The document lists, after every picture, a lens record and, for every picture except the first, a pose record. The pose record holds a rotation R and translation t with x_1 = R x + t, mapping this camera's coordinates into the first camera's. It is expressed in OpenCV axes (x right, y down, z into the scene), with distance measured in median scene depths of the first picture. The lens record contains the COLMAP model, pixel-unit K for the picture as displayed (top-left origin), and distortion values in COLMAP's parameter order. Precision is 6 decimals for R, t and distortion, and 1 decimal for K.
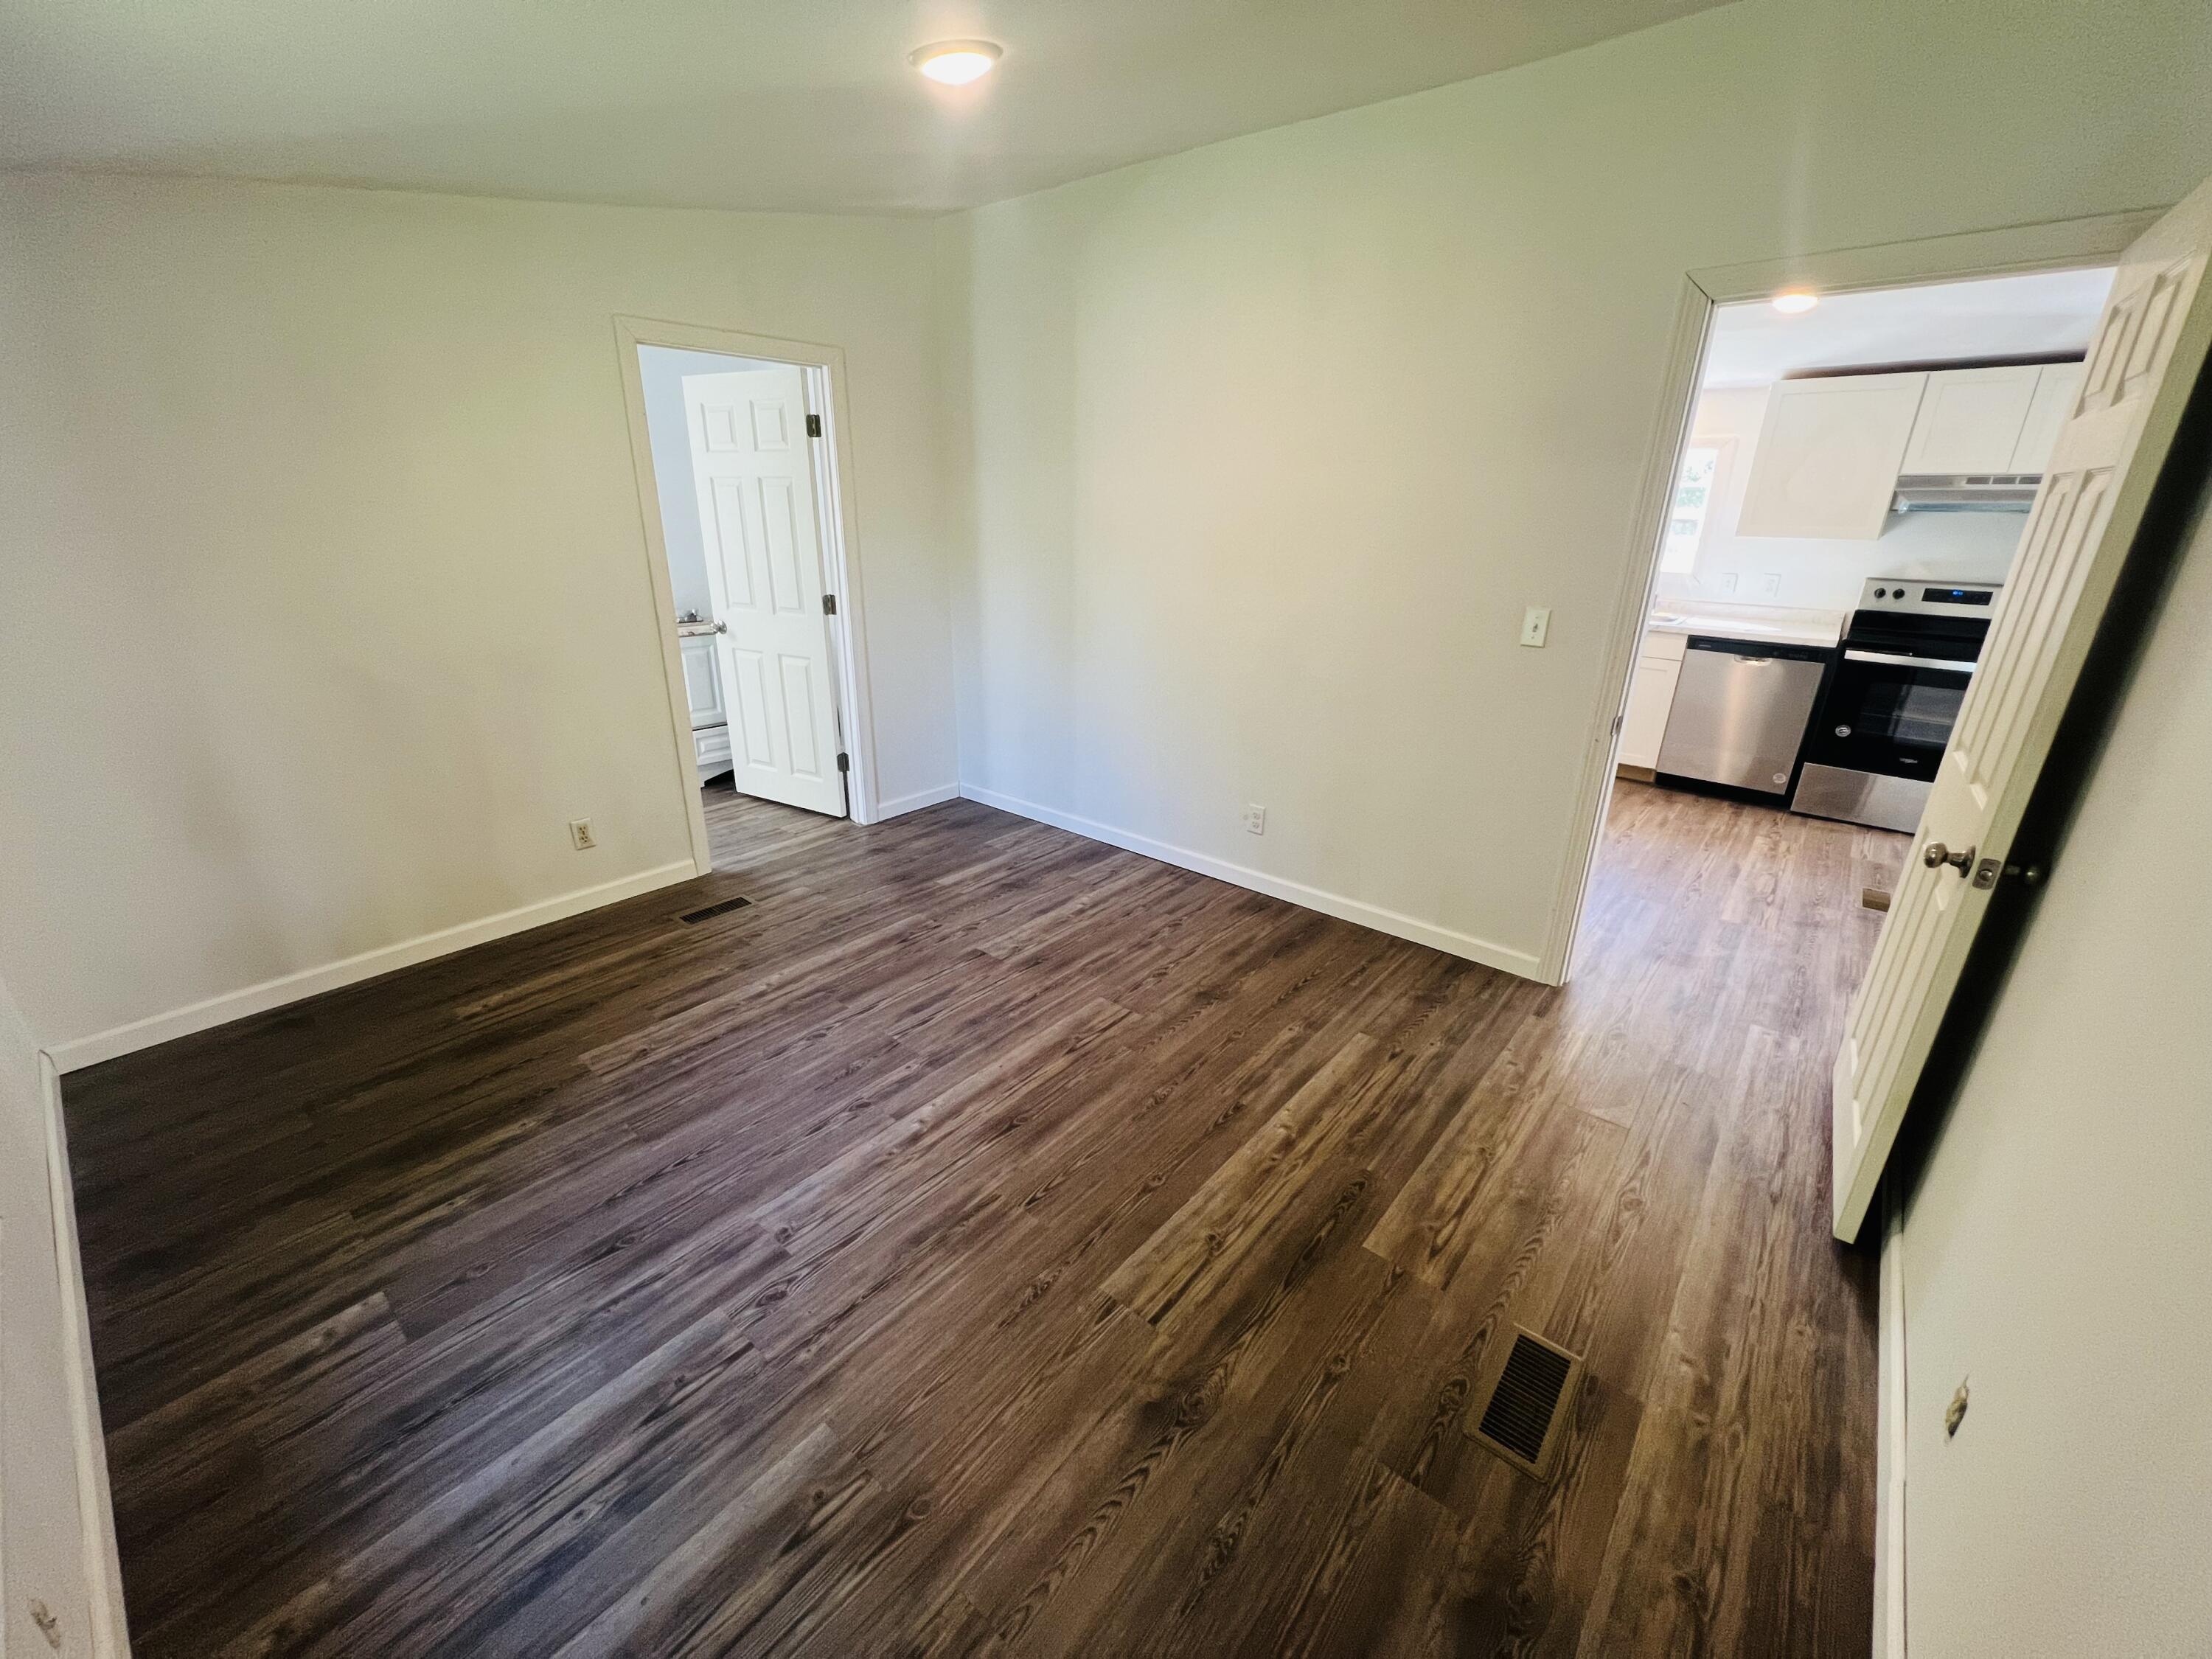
lens RADIAL K [[882.4, 0, 1108.8], [0, 882.4, 823.5], [0, 0, 1]] dist [0.000711, 0.000161]
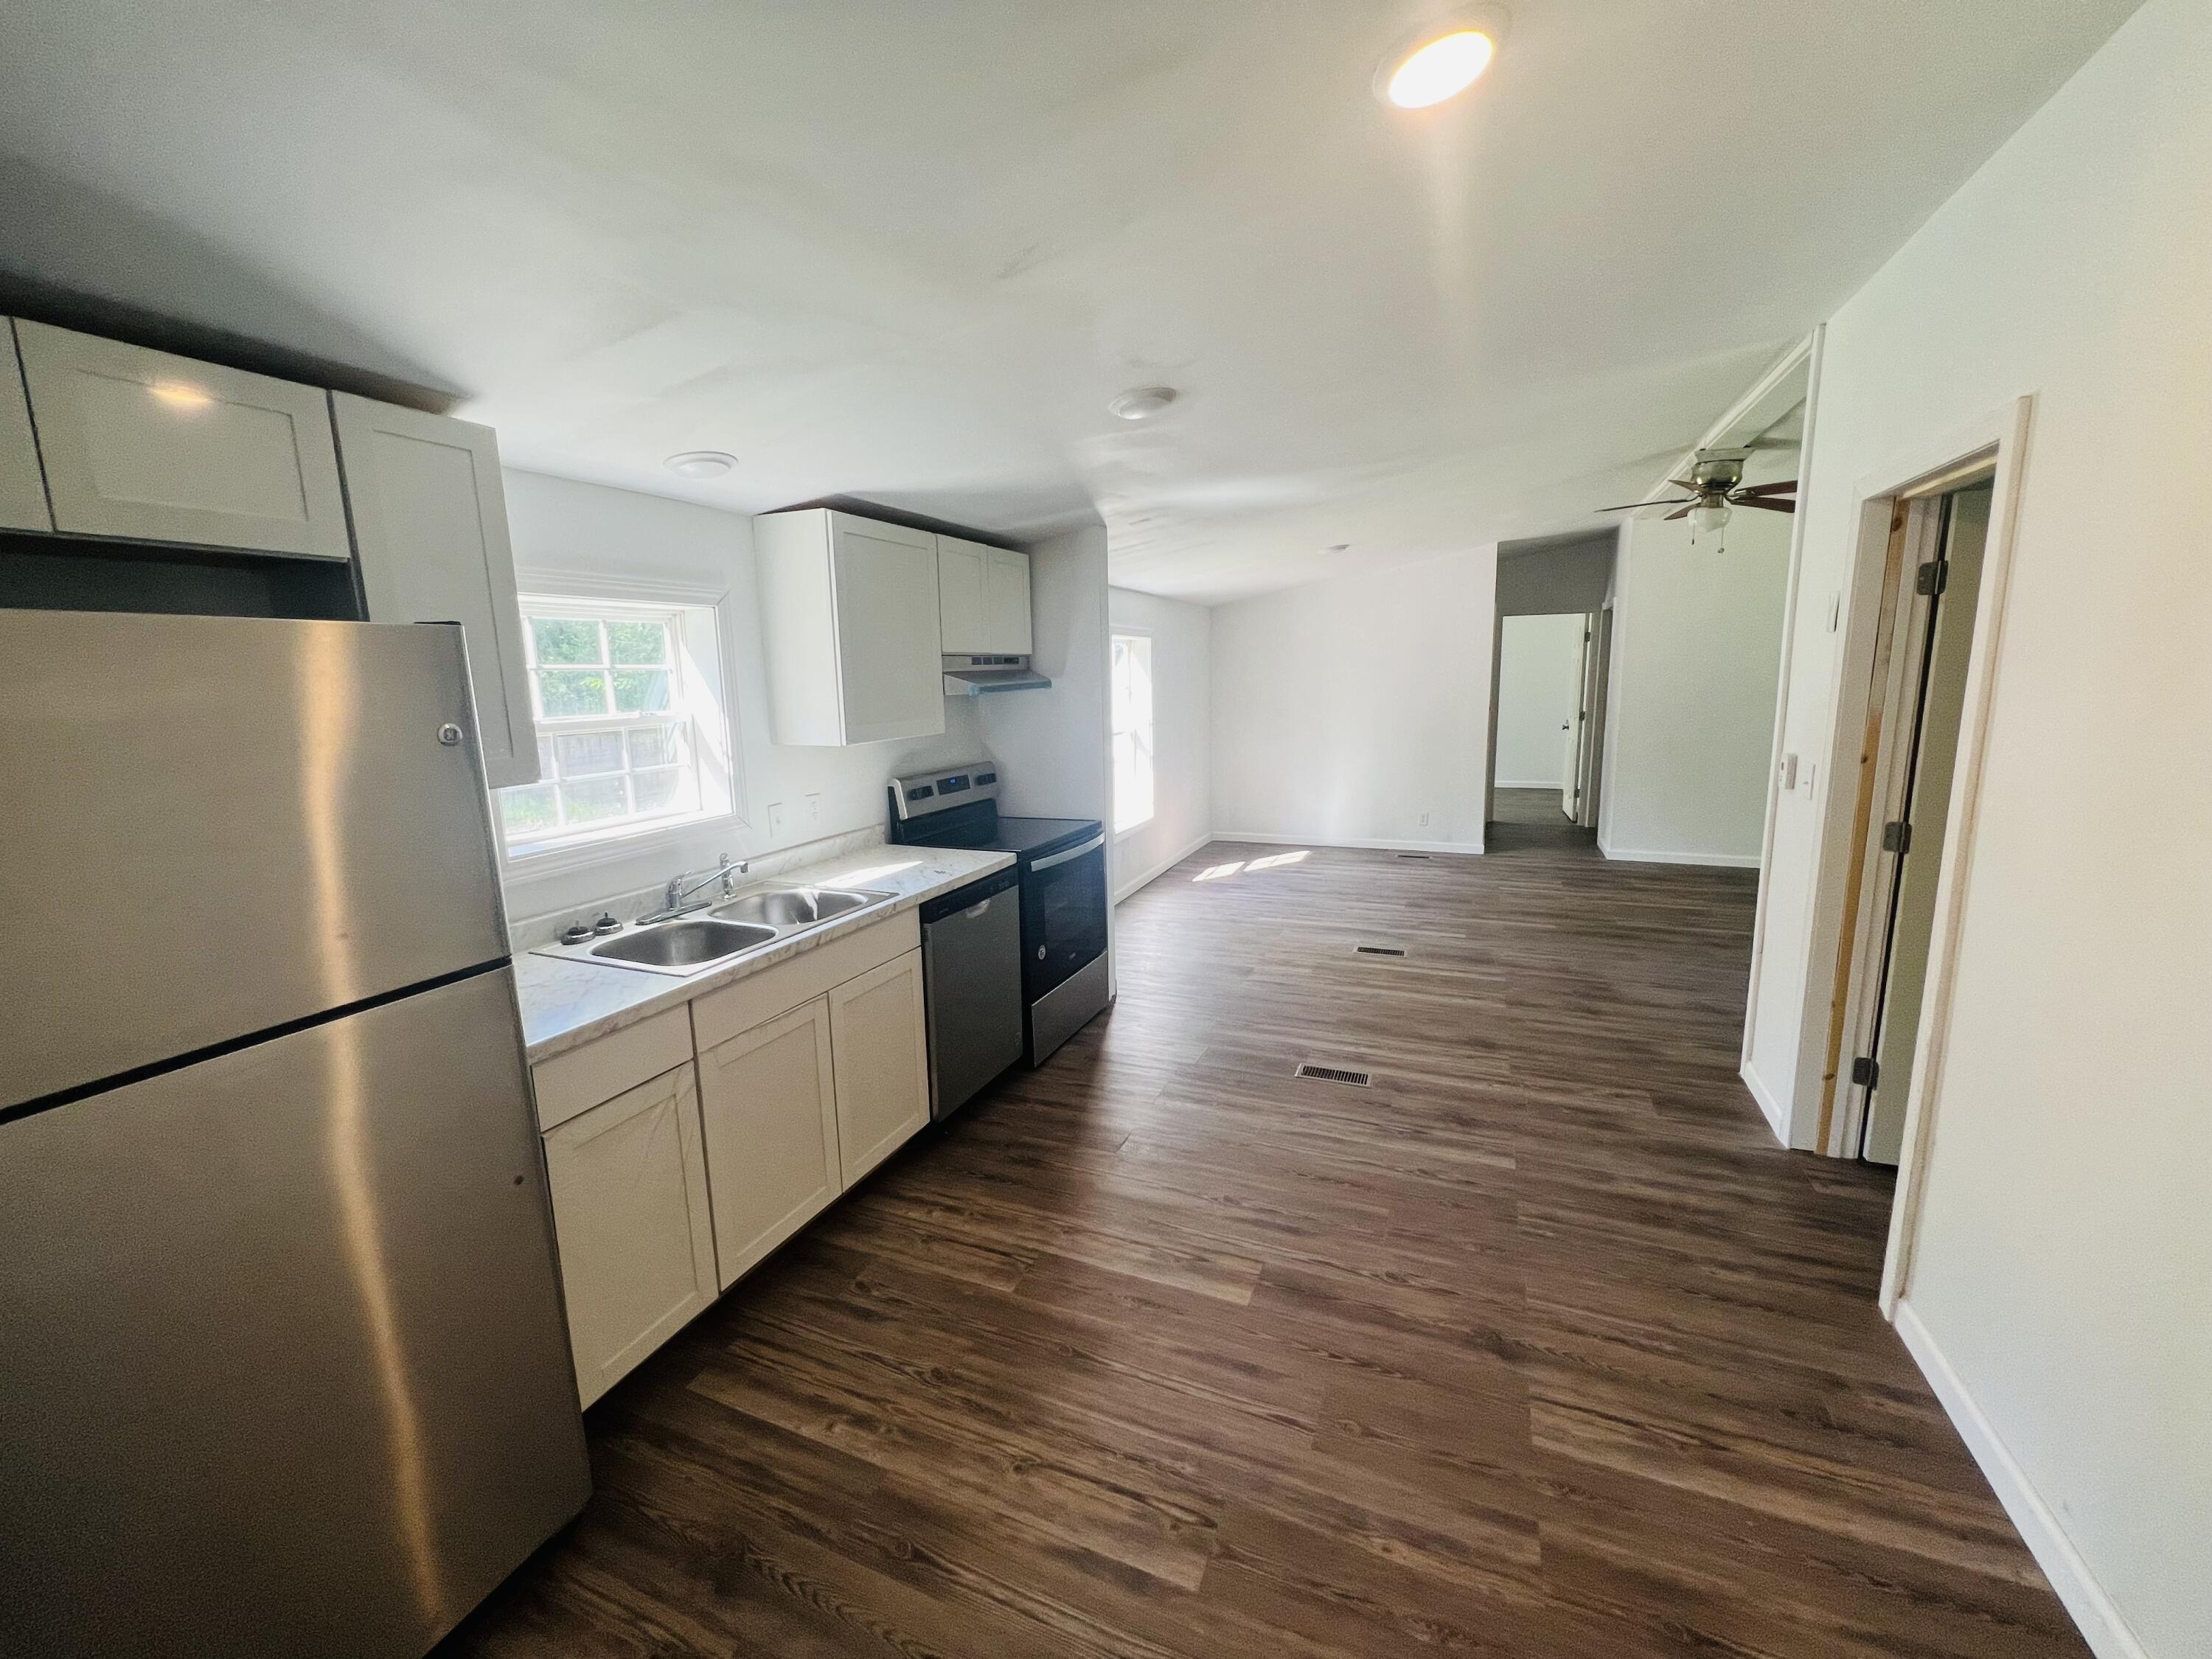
lens RADIAL K [[882.4, 0, 1106.4], [0, 882.4, 818.4], [0, 0, 1]] dist [0.000711, 0.000161]
pose [[-0.294540, -0.169325, 0.940519, 0.074528], [0.349329, 0.896989, 0.270887, -0.427589], [-0.889503, 0.408338, -0.205049, 1.096522]]
